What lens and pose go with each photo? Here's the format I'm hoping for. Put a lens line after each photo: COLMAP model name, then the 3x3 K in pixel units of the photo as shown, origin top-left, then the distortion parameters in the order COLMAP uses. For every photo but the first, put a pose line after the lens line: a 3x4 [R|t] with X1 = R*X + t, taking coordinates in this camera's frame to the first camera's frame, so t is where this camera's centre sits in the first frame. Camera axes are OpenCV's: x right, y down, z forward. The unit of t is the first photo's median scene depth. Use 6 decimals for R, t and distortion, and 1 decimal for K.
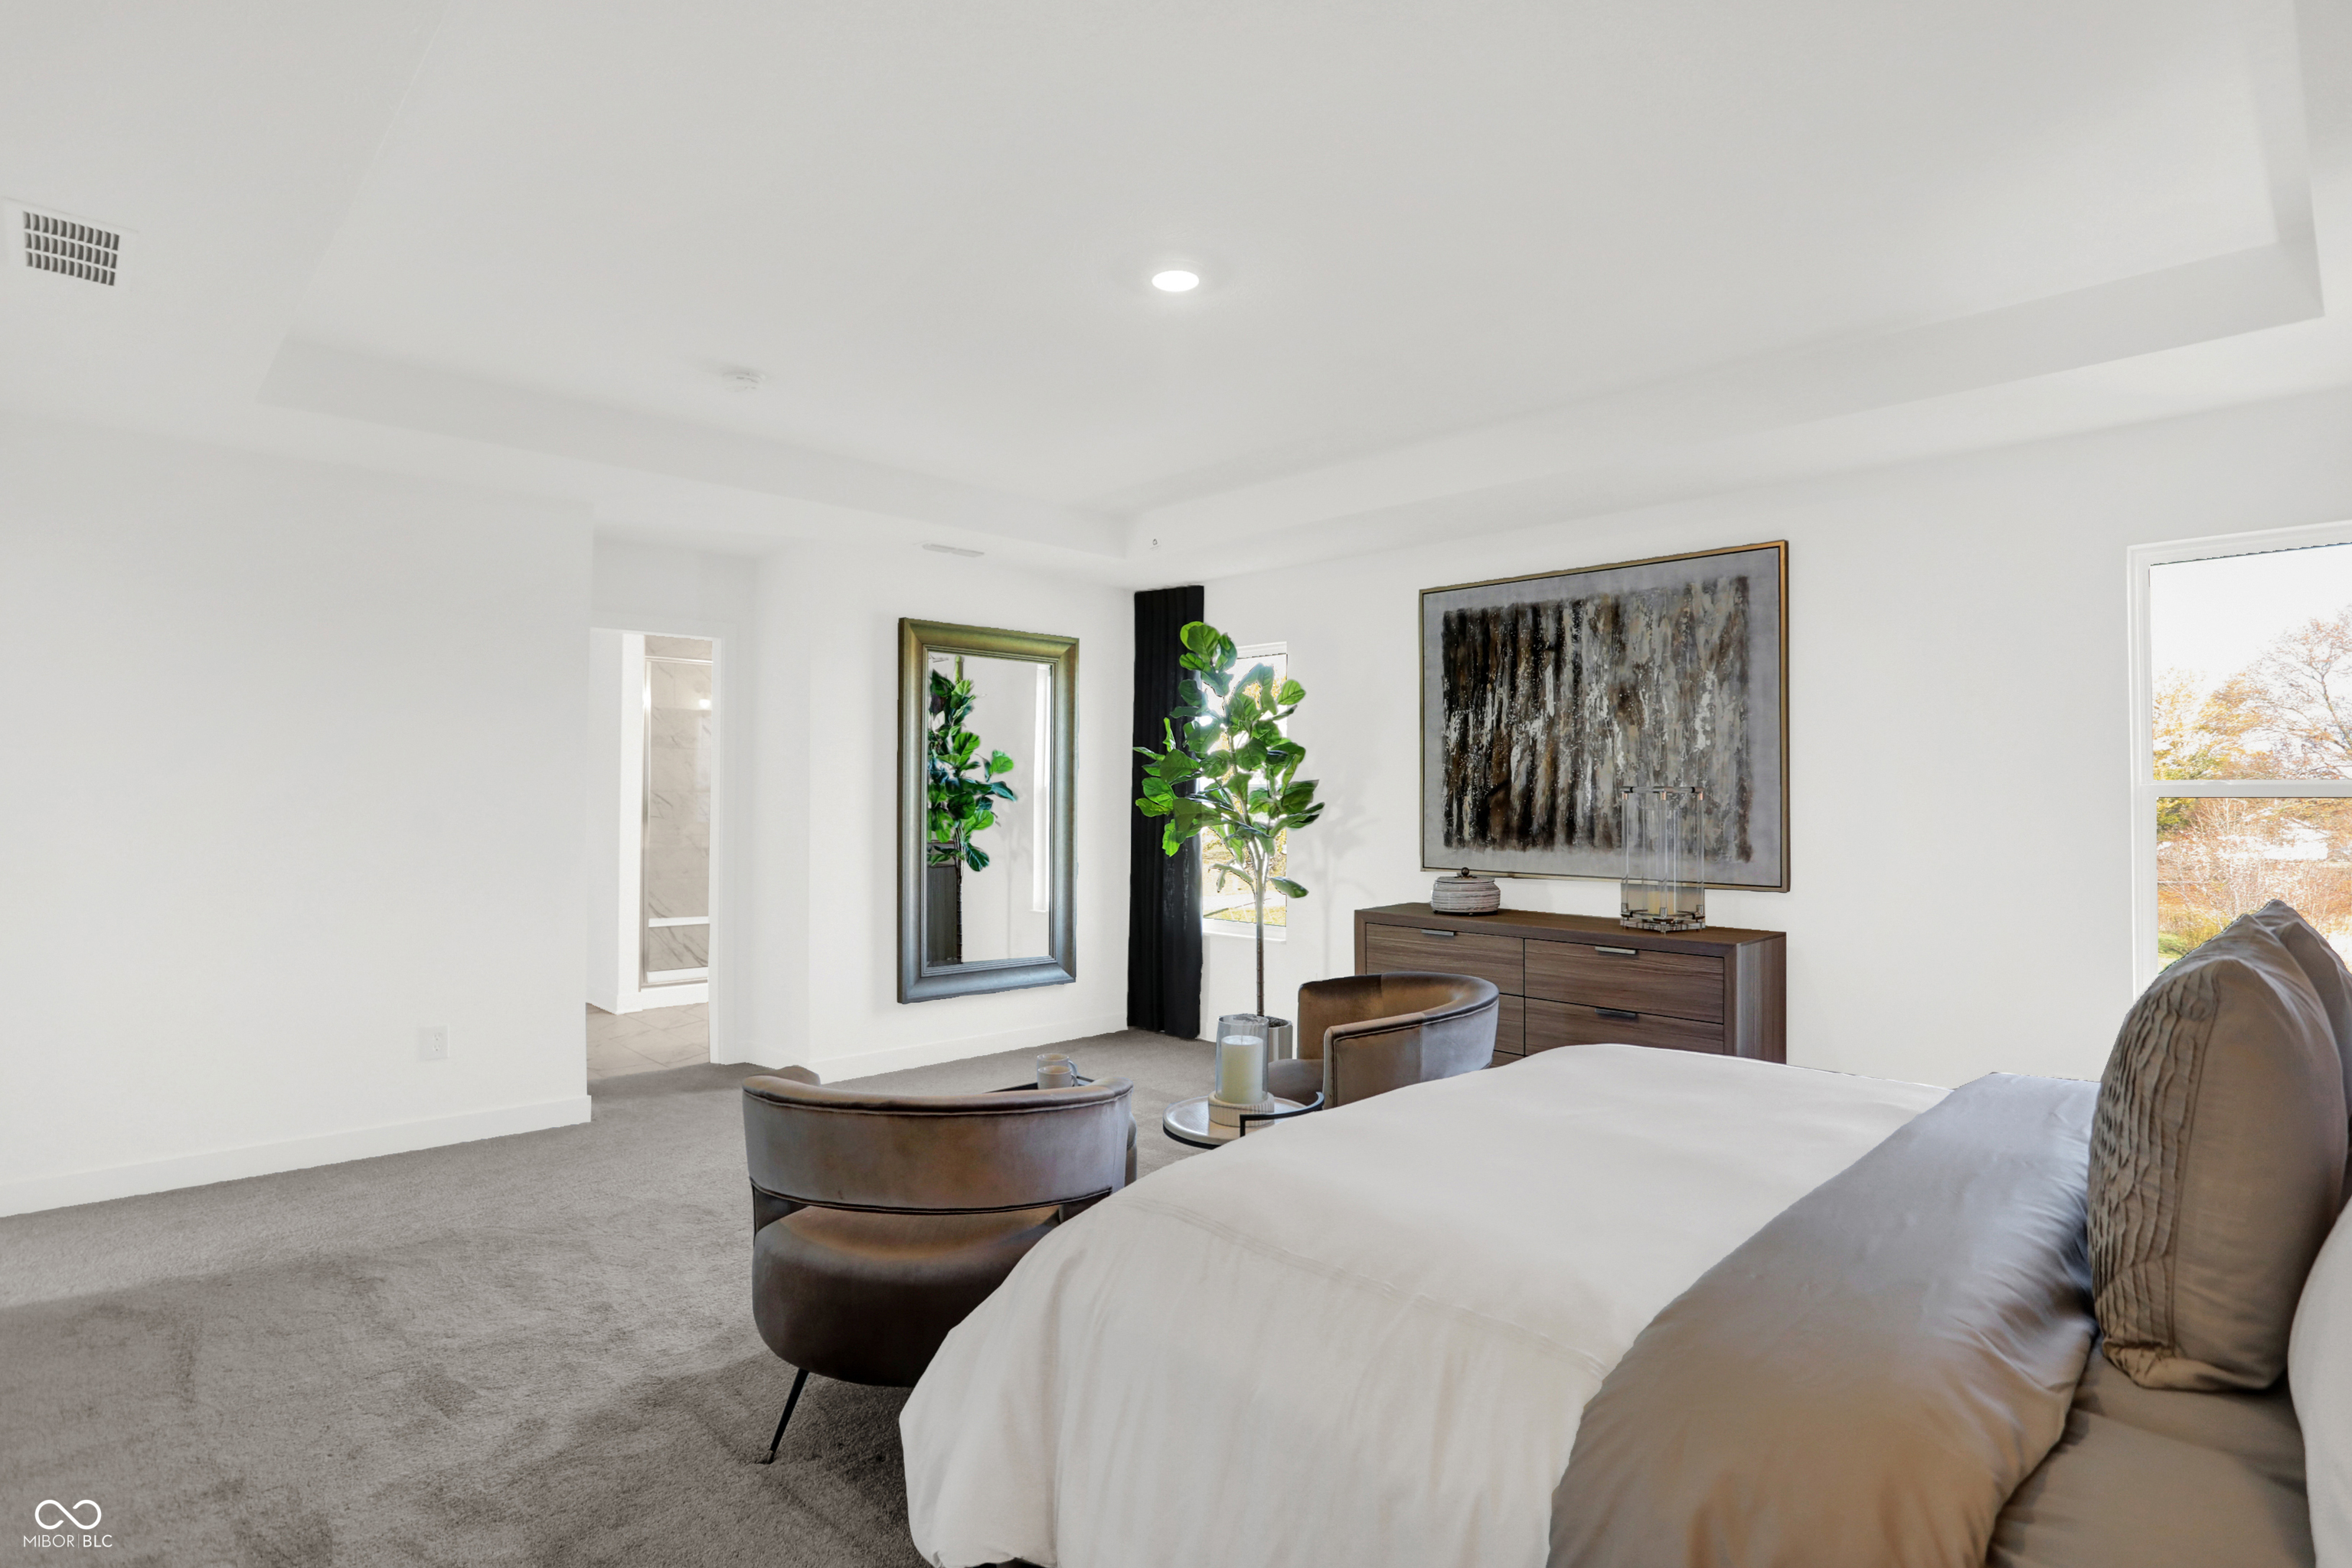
lens RADIAL K [[1196.1, 0, 1167.2], [0, 1196.1, 787.1], [0, 0, 1]] dist [-0.068674, 0.035813]
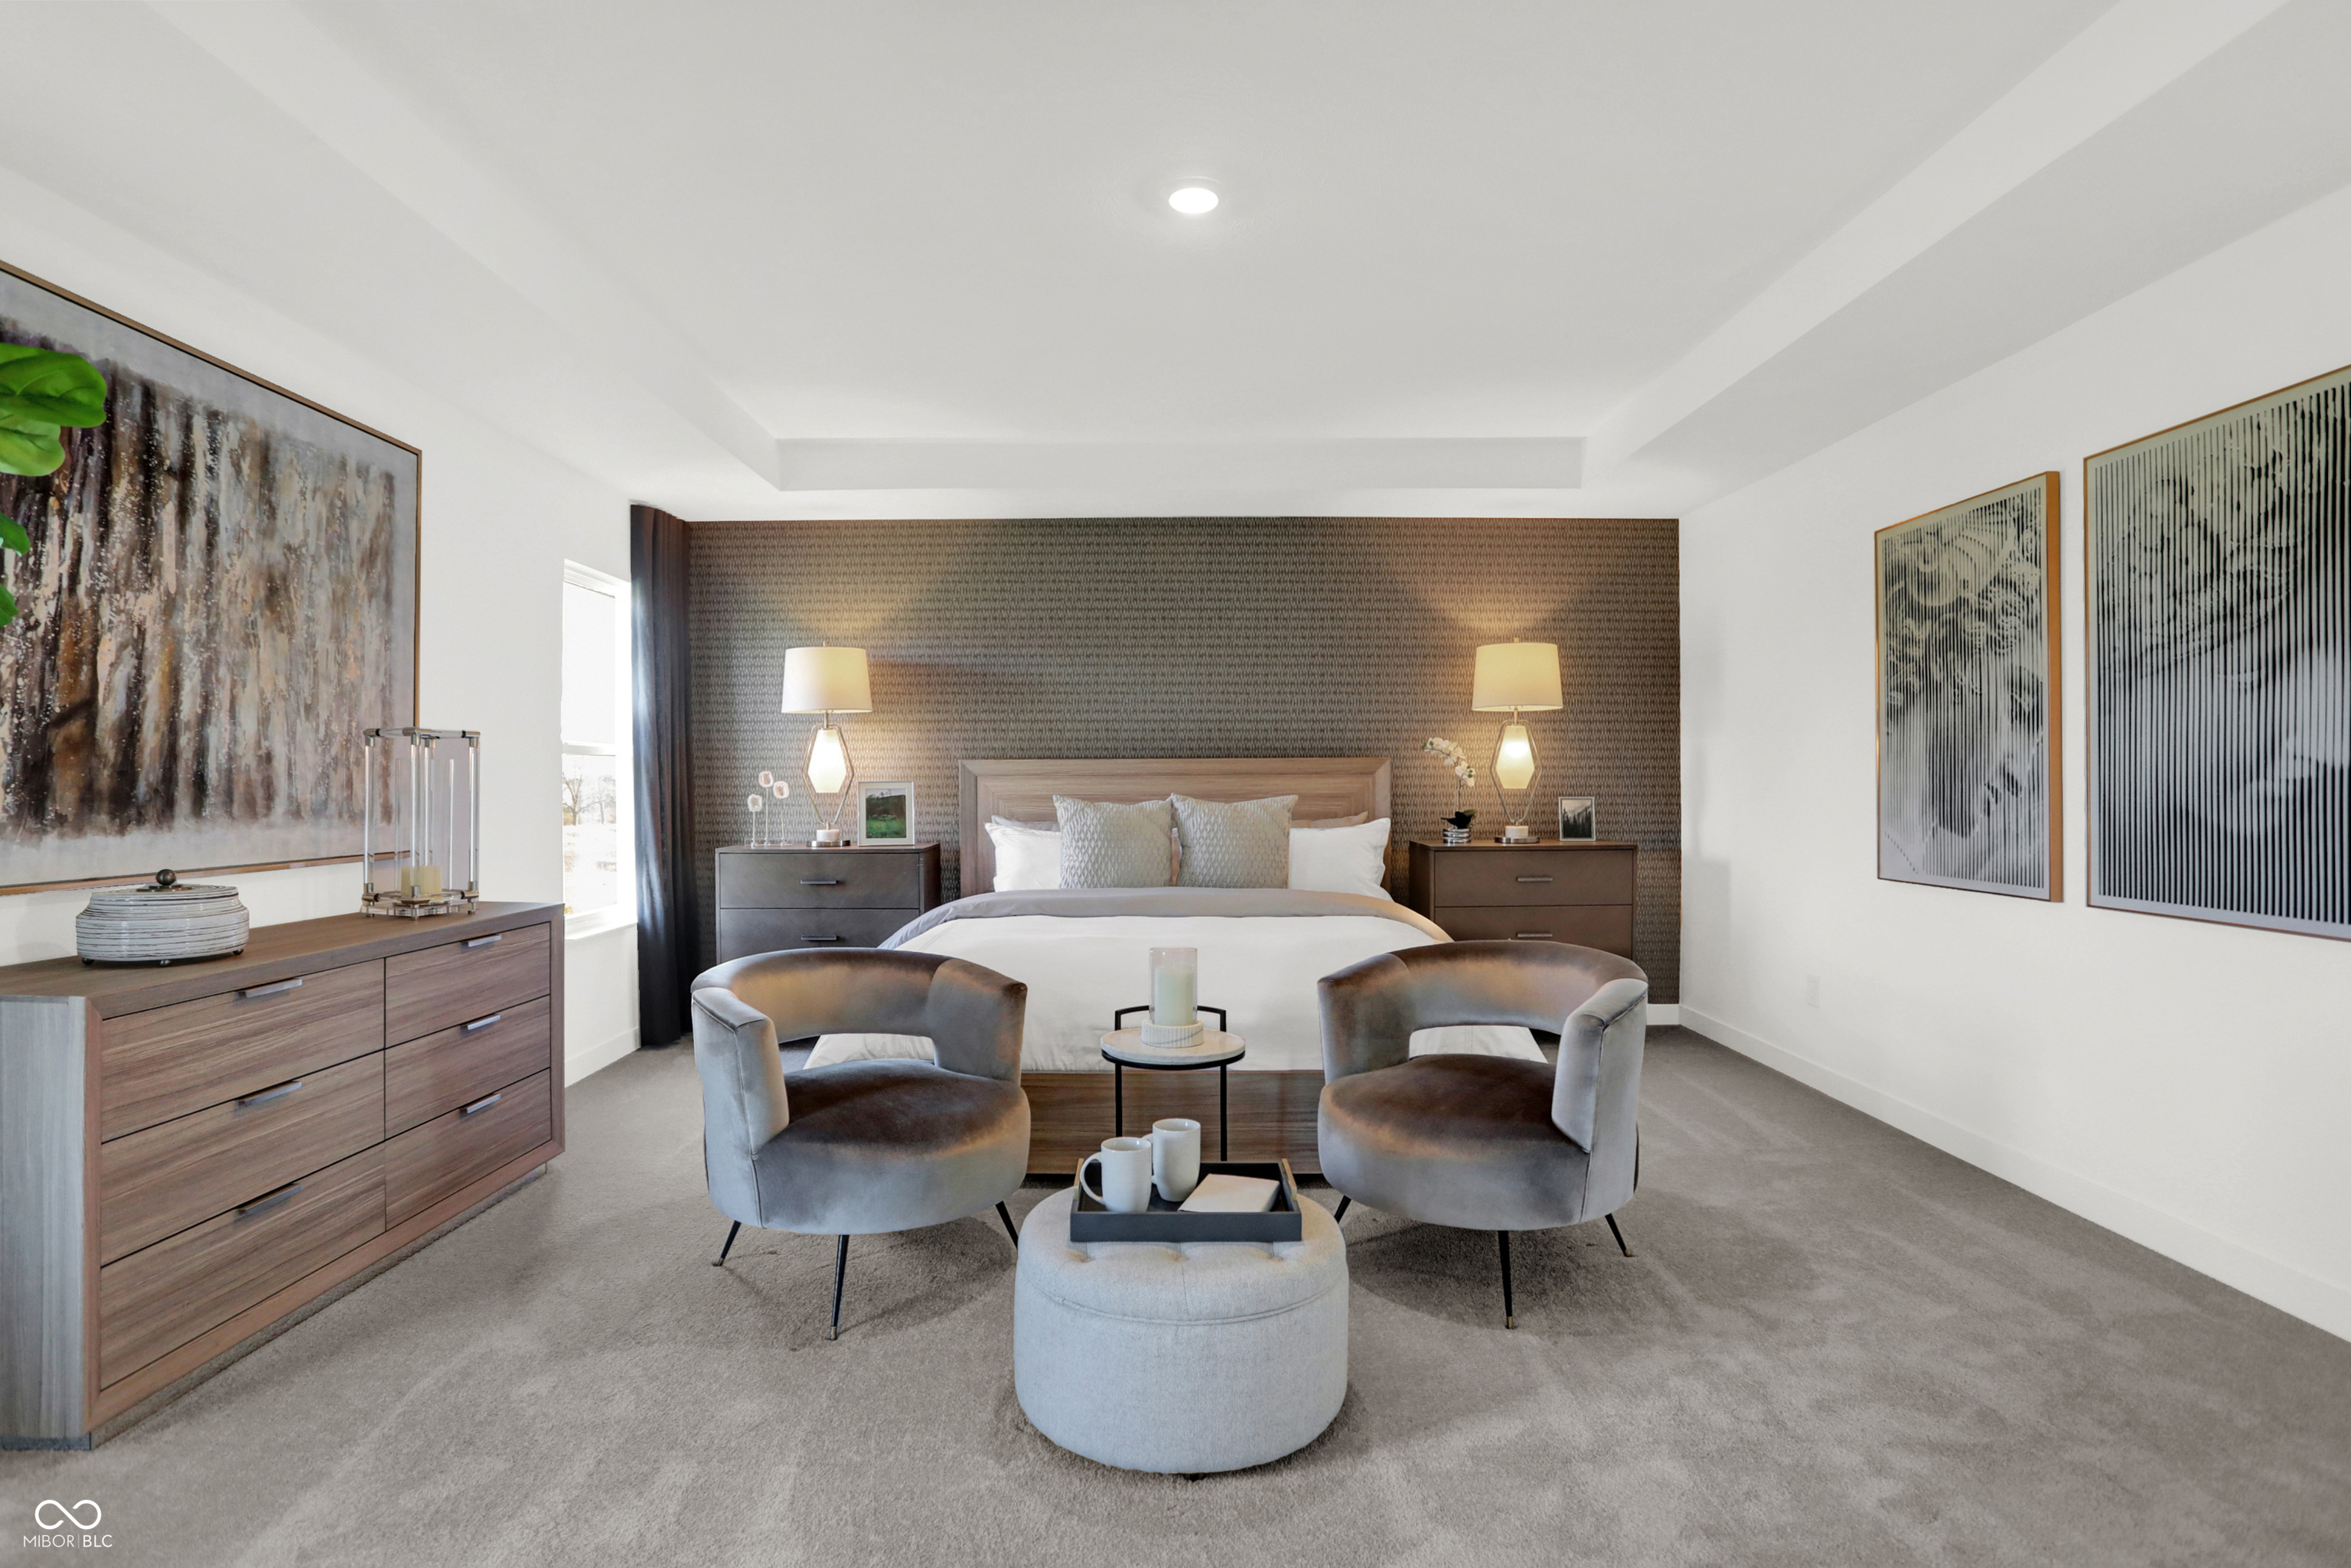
lens RADIAL K [[1195.6, 0, 1166.7], [0, 1195.6, 787.1], [0, 0, 1]] dist [-0.068674, 0.035813]
pose [[-0.725898, -0.006581, 0.687771, -0.408835], [-0.008322, 0.999965, 0.000785, 0.029099], [-0.687752, -0.005154, -0.725927, 1.091249]]
